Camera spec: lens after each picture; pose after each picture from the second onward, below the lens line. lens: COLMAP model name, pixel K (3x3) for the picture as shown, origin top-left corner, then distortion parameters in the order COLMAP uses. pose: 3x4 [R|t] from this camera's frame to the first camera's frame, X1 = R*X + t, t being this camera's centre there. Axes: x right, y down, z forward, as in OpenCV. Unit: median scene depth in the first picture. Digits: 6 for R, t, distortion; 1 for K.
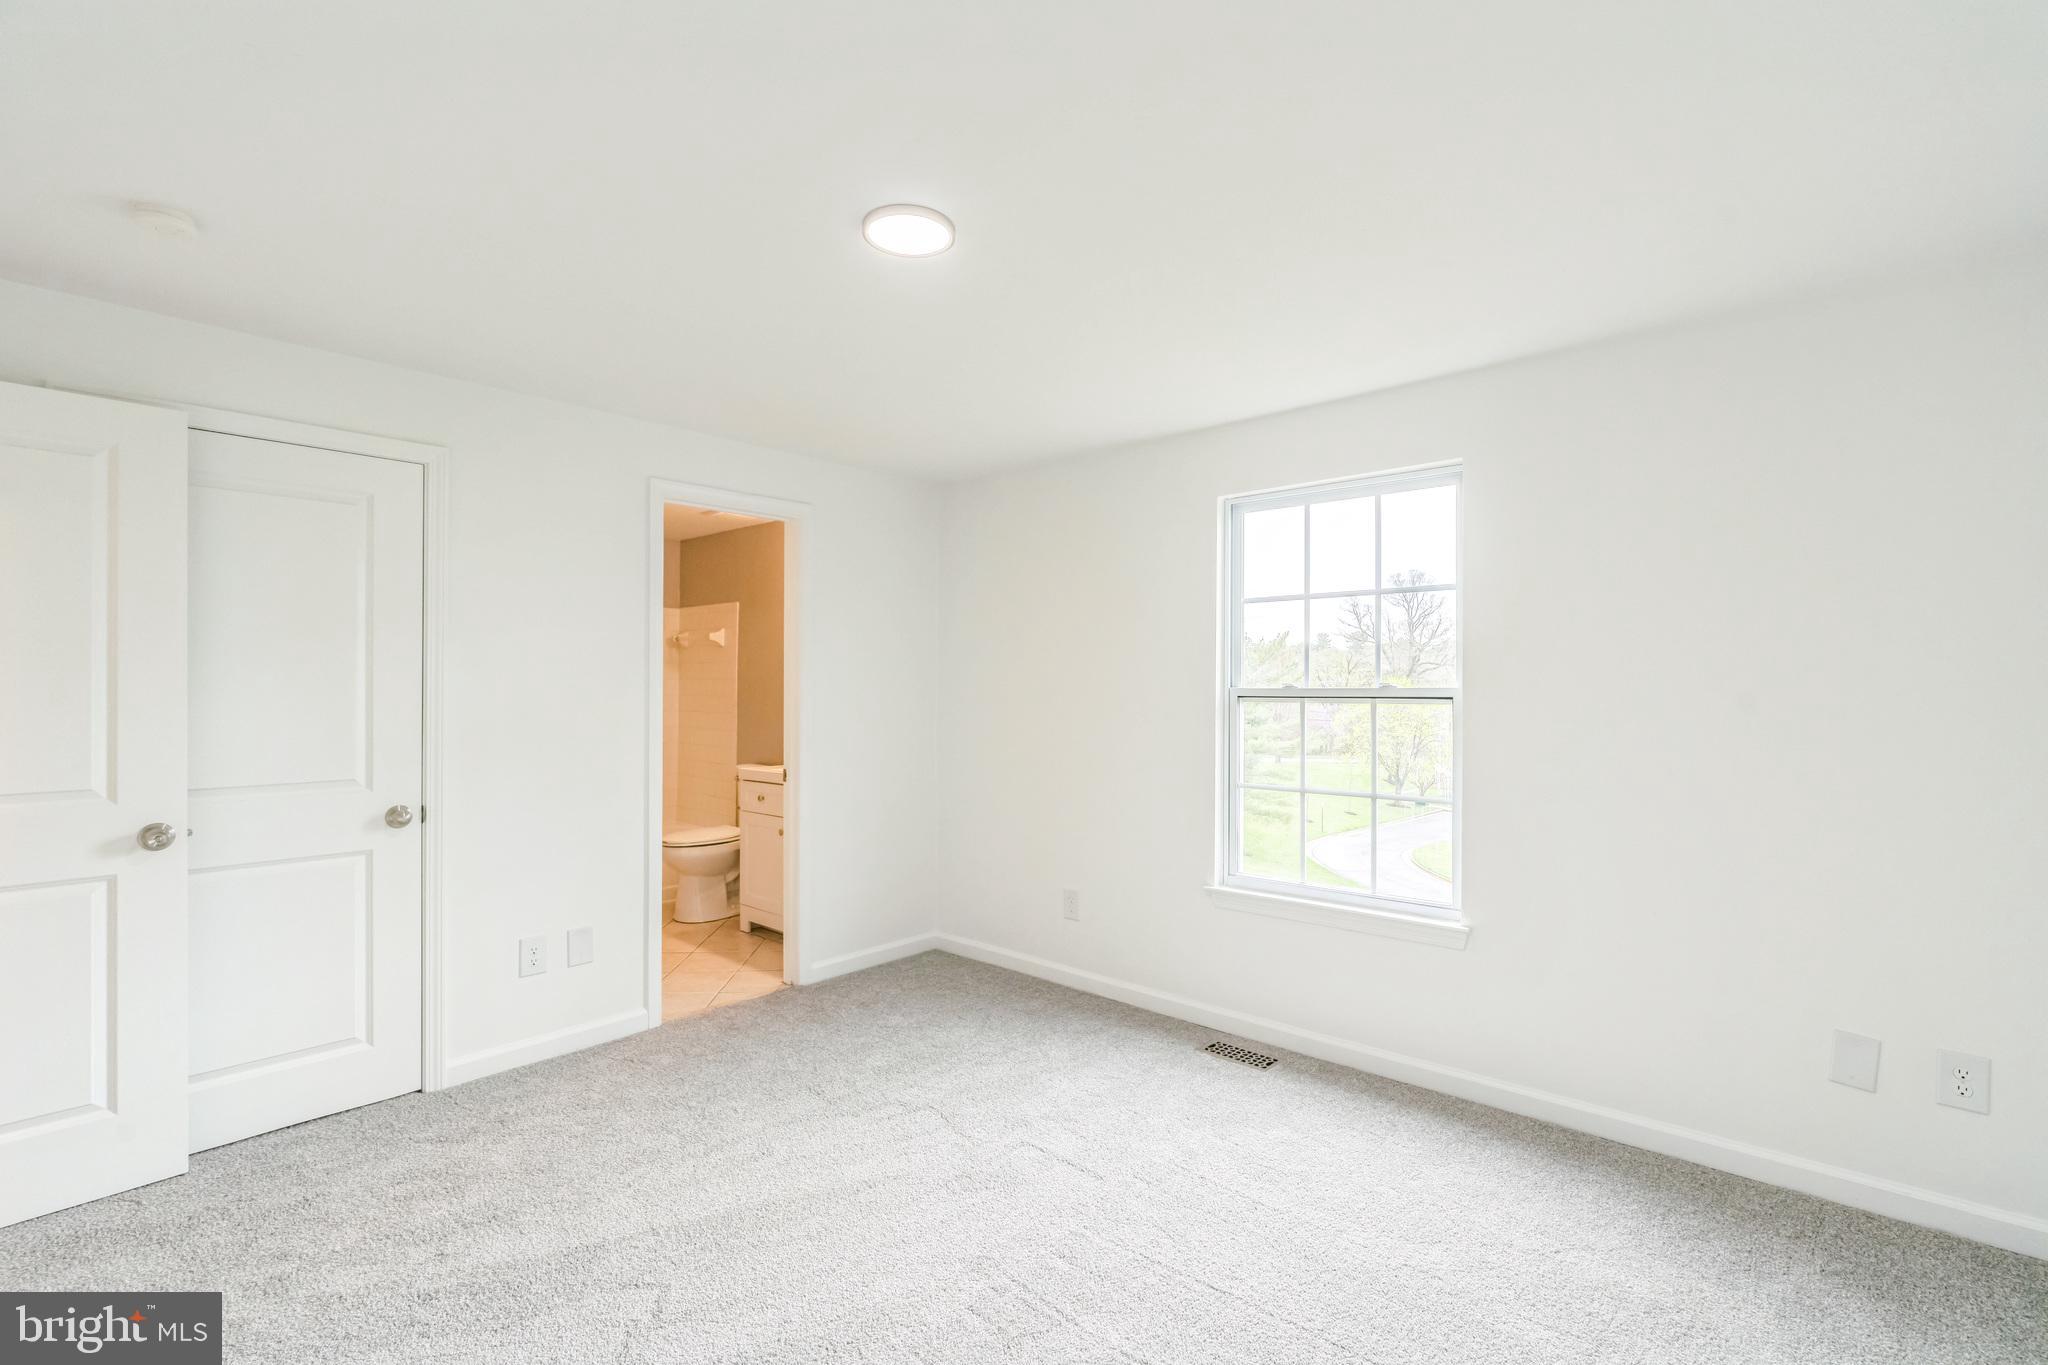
lens RADIAL K [[923.8, 0, 1024.4], [0, 923.8, 683.5], [0, 0, 1]] dist [-0.004367, 0.000231]
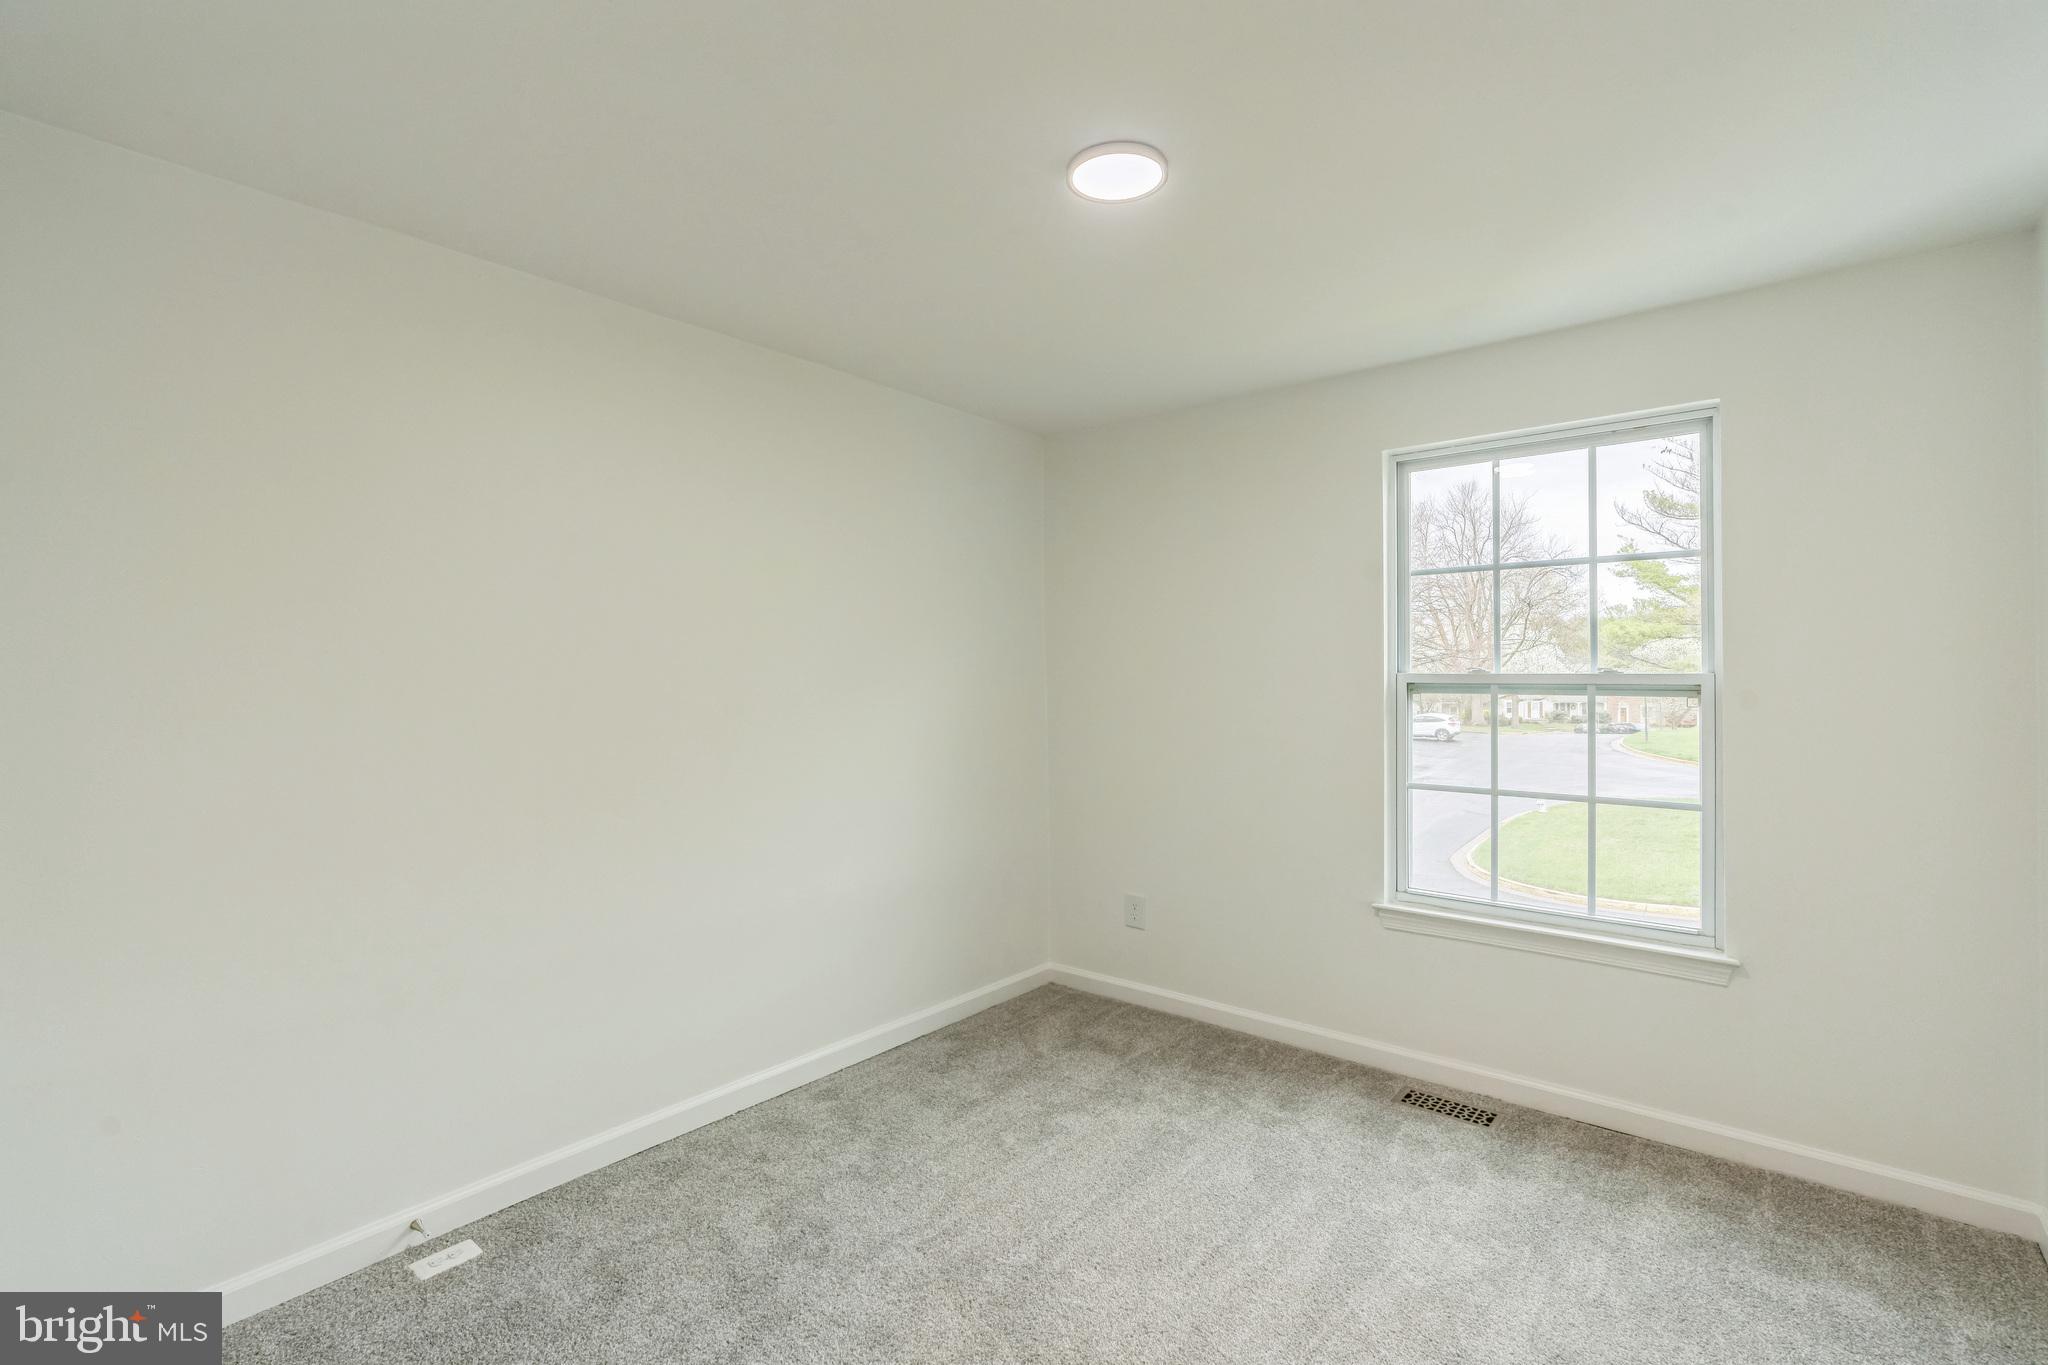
lens RADIAL K [[923.8, 0, 1023.5], [0, 923.8, 677.7], [0, 0, 1]] dist [-0.004367, 0.000231]
pose [[0.998143, -0.002846, 0.060846, -0.186098], [0.002350, 0.999963, 0.008220, 0.001056], [-0.060867, -0.008061, 0.998113, 0.172587]]
